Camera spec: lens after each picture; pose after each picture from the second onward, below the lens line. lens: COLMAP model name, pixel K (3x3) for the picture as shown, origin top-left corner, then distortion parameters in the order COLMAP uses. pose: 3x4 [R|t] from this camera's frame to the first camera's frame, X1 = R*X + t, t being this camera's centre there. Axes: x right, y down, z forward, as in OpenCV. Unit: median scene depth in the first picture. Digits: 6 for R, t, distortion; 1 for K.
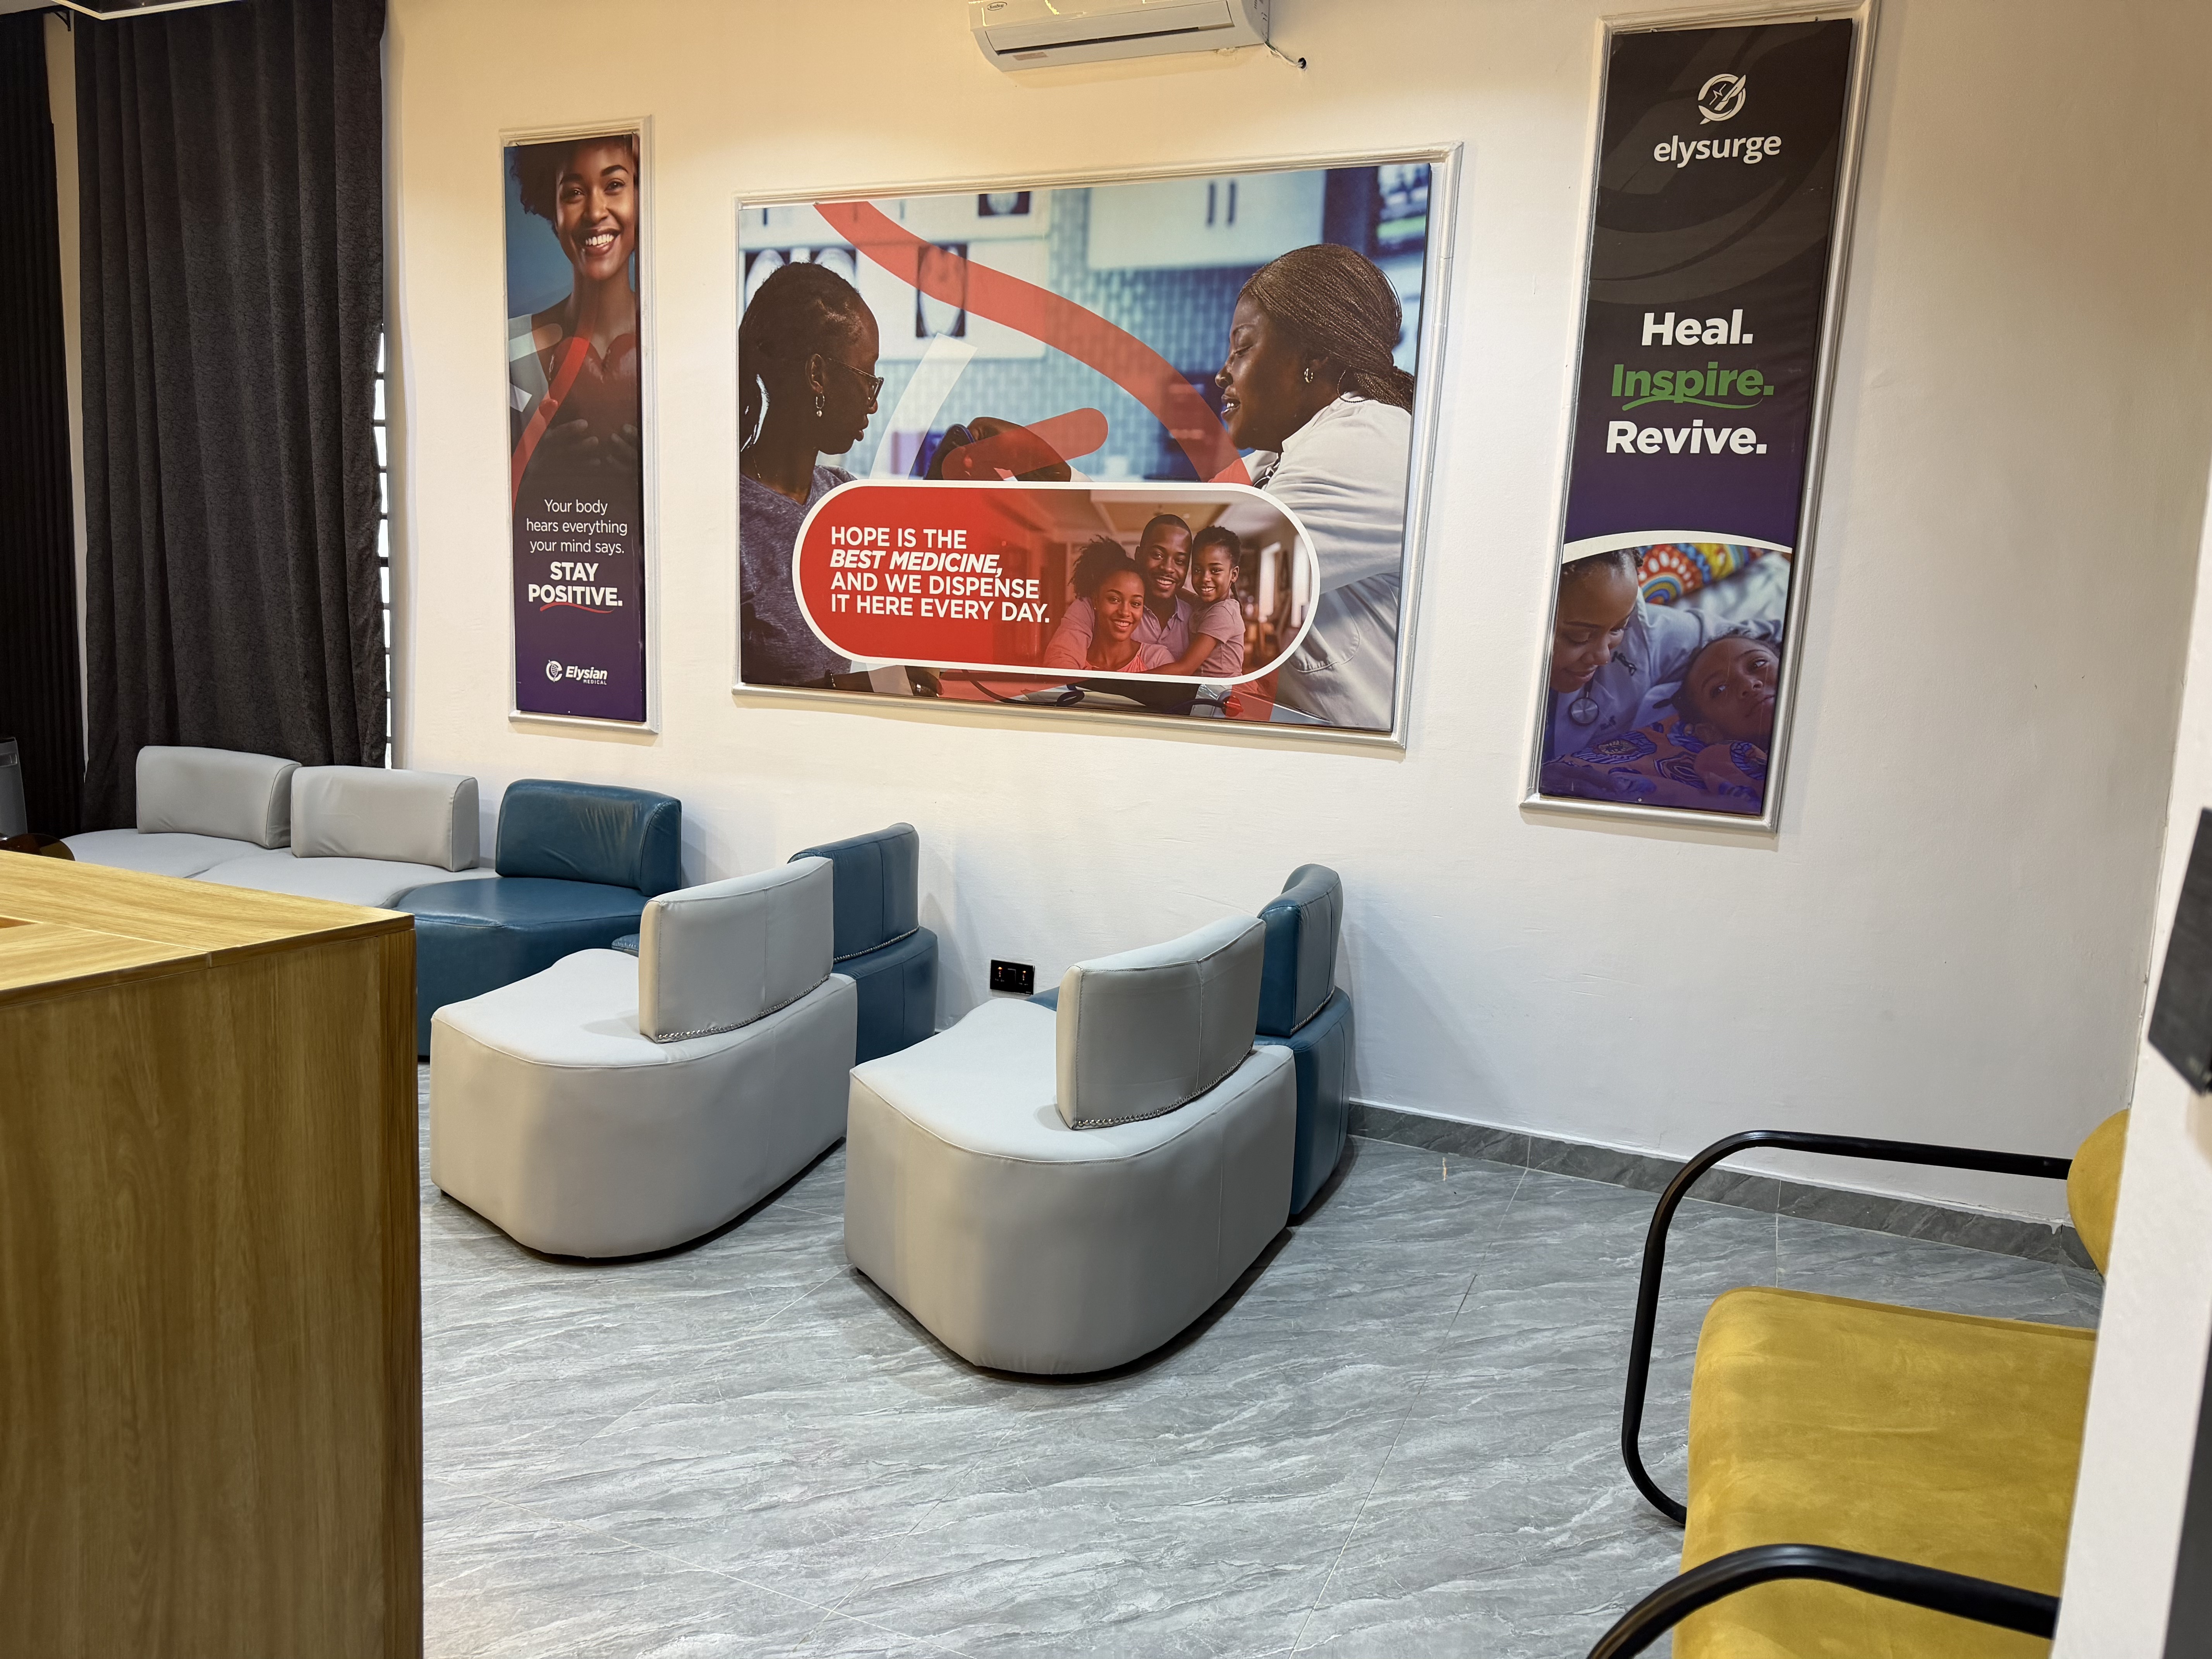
lens RADIAL K [[1596.9, 0, 1106.0], [0, 1596.9, 829.5], [0, 0, 1]] dist [0.176808, -0.388110]
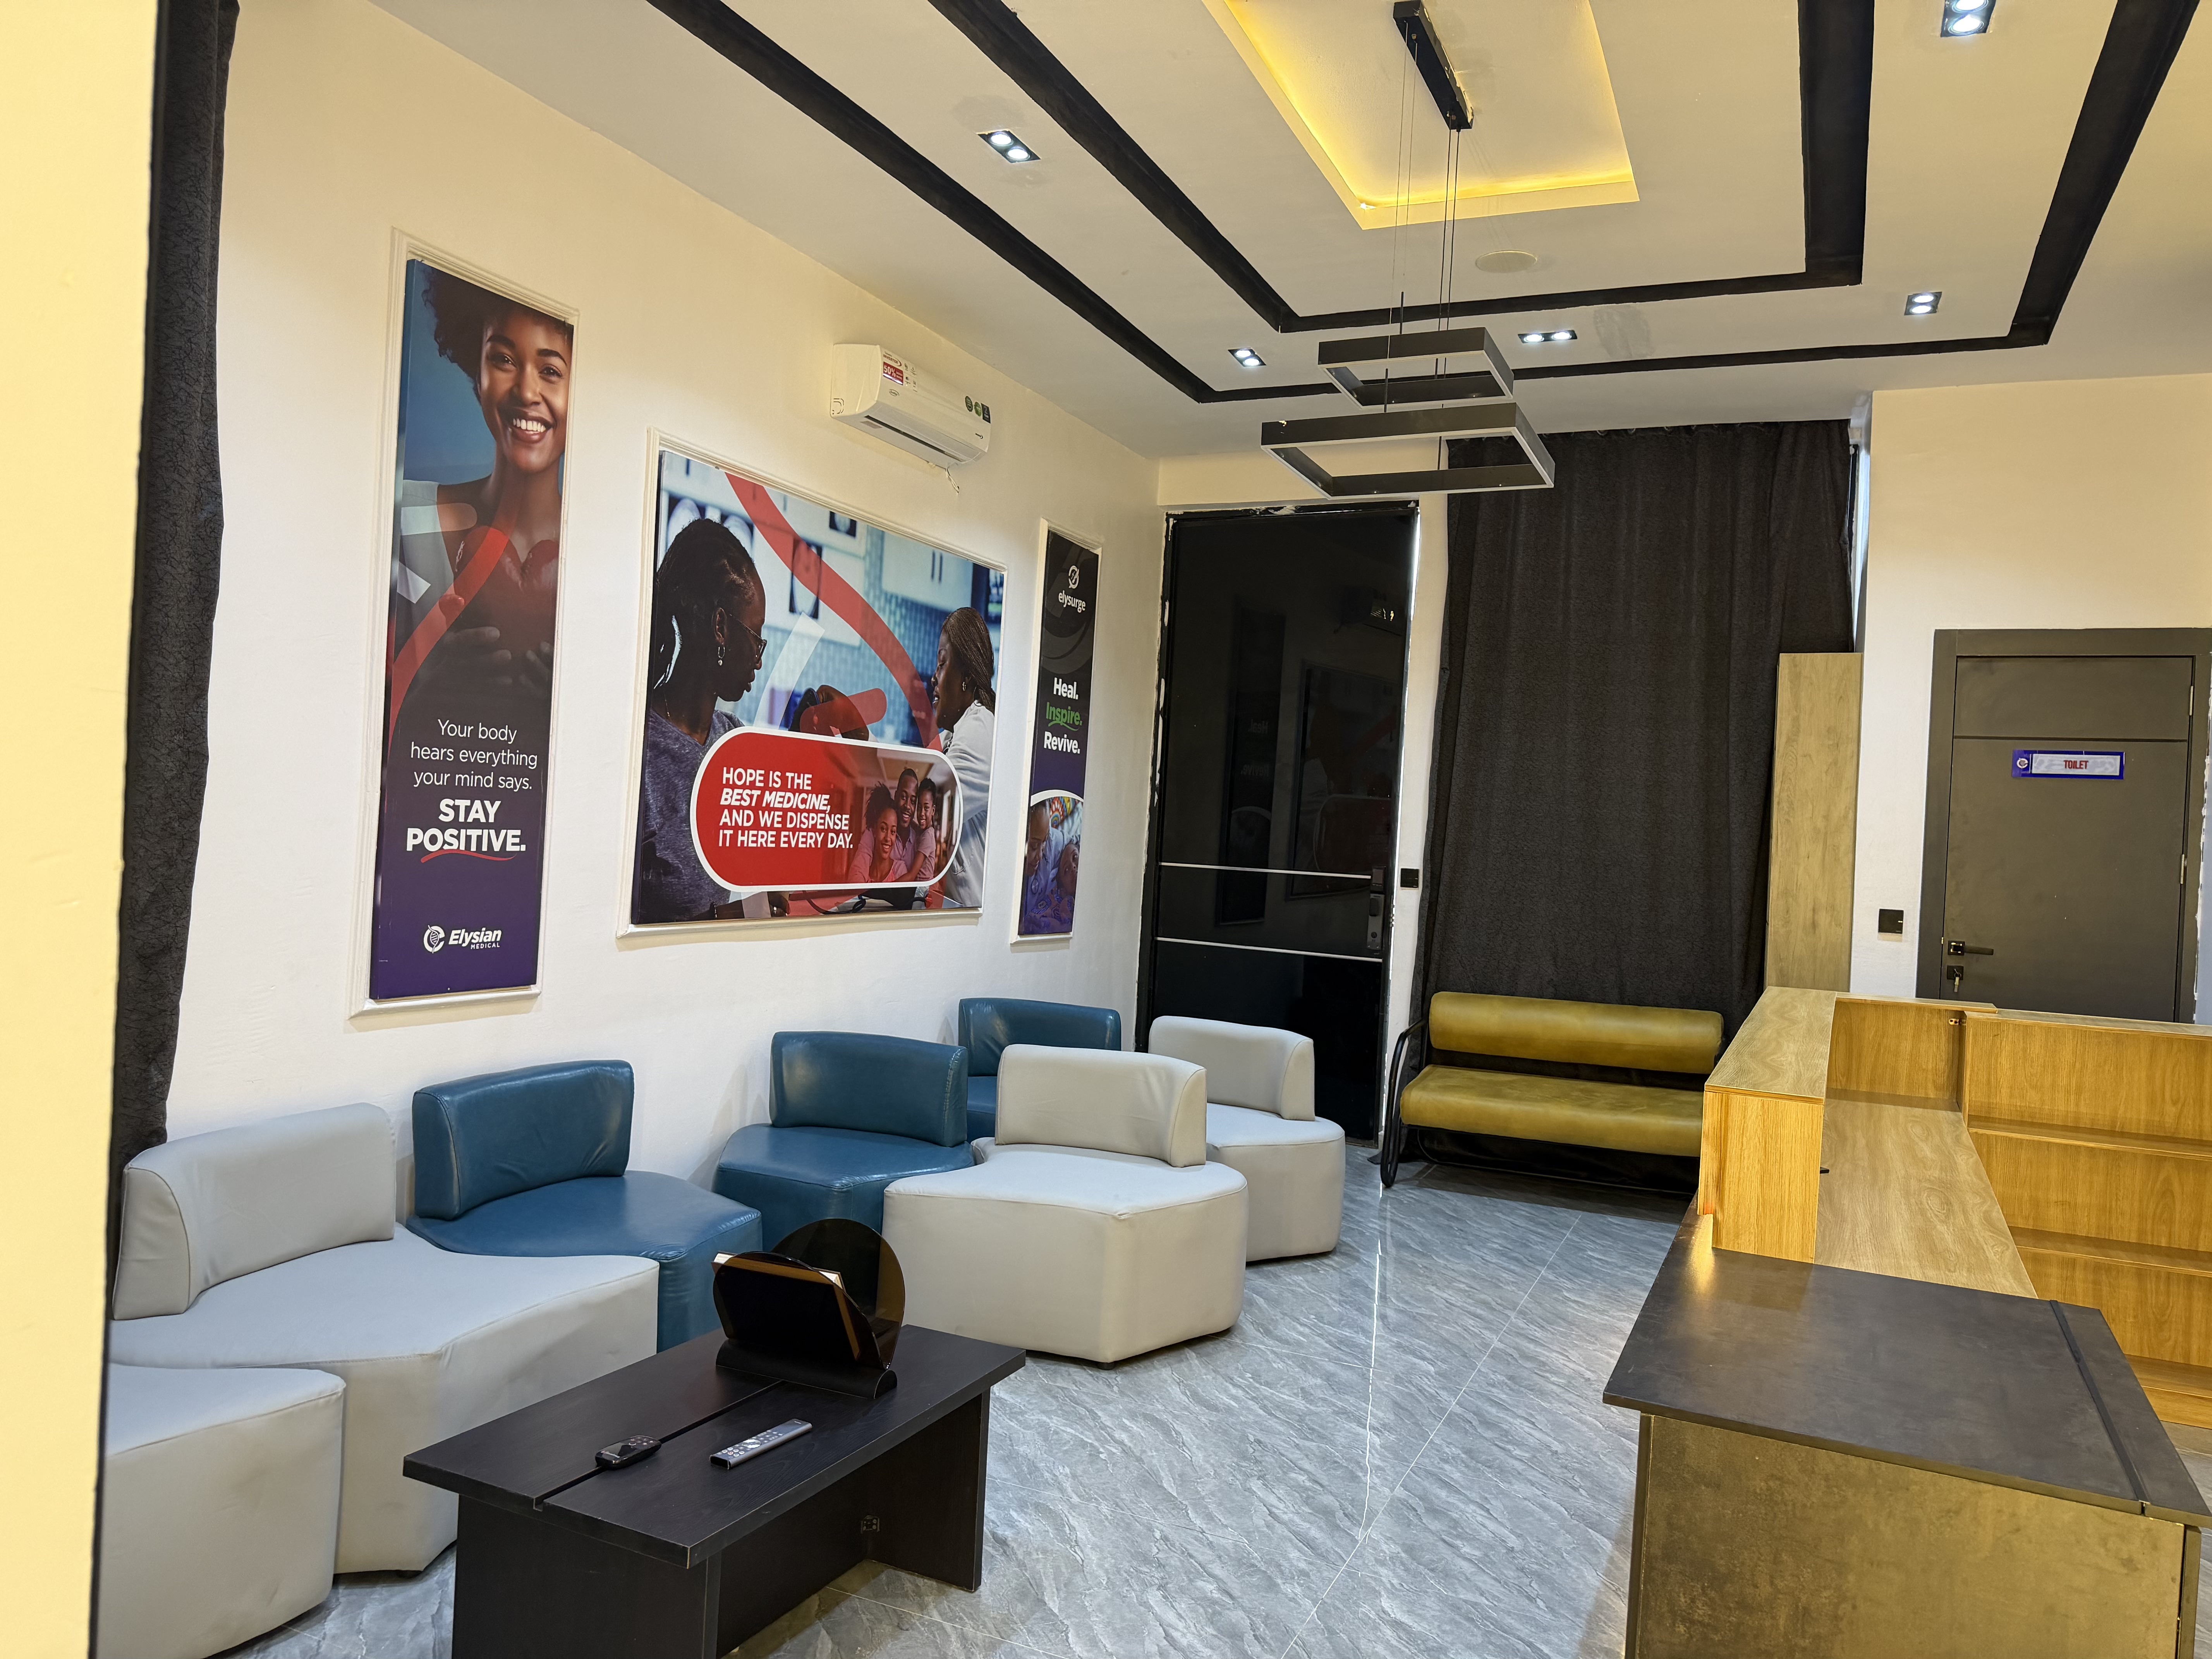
lens RADIAL K [[1567.2, 0, 1106.0], [0, 1567.2, 829.5], [0, 0, 1]] dist [0.115599, -0.155113]
pose [[-0.000457, -0.046964, 0.998896, -1.246077], [0.083349, 0.995419, 0.046839, -0.180952], [-0.996520, 0.083278, 0.003459, 0.776814]]
